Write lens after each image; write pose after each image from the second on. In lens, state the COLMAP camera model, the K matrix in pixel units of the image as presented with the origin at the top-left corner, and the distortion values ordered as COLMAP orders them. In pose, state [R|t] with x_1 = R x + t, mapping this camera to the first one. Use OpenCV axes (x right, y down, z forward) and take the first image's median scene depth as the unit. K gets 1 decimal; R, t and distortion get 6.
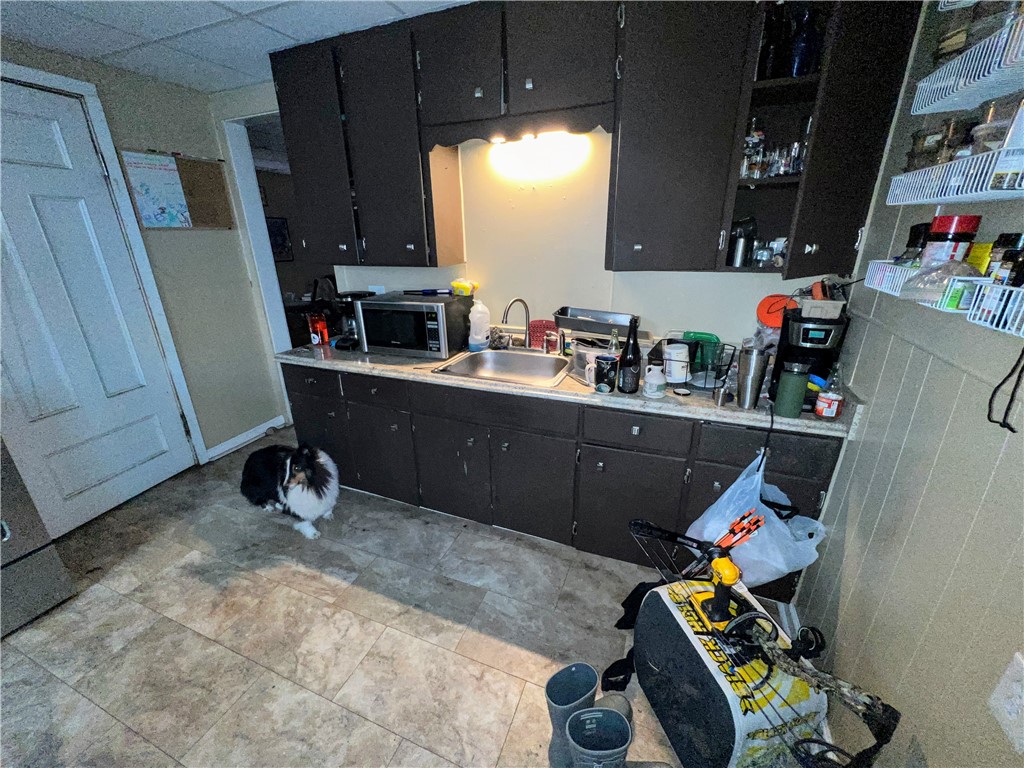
lens RADIAL K [[411.0, 0, 513.4], [0, 411.0, 382.8], [0, 0, 1]] dist [0.000561, 0.000039]
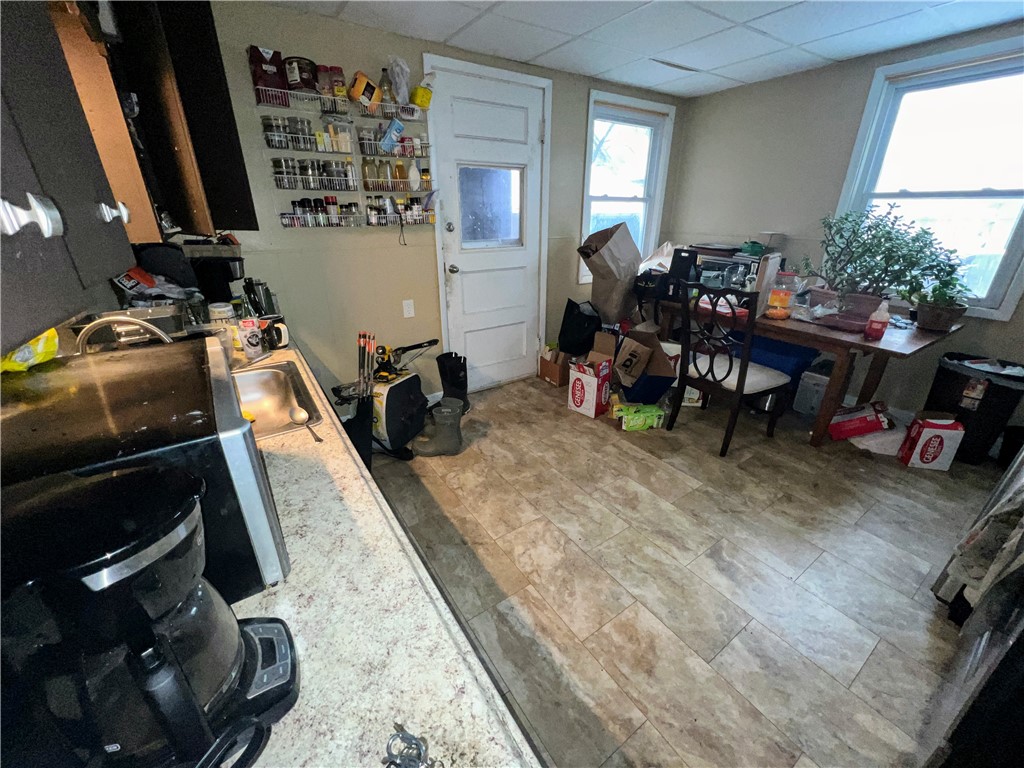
lens RADIAL K [[411.0, 0, 511.6], [0, 411.0, 381.7], [0, 0, 1]] dist [0.000561, 0.000039]
pose [[-0.829423, -0.205207, 0.519565, -0.819240], [0.202740, 0.756089, 0.622275, -0.437597], [-0.520533, 0.621465, -0.585514, 1.311106]]
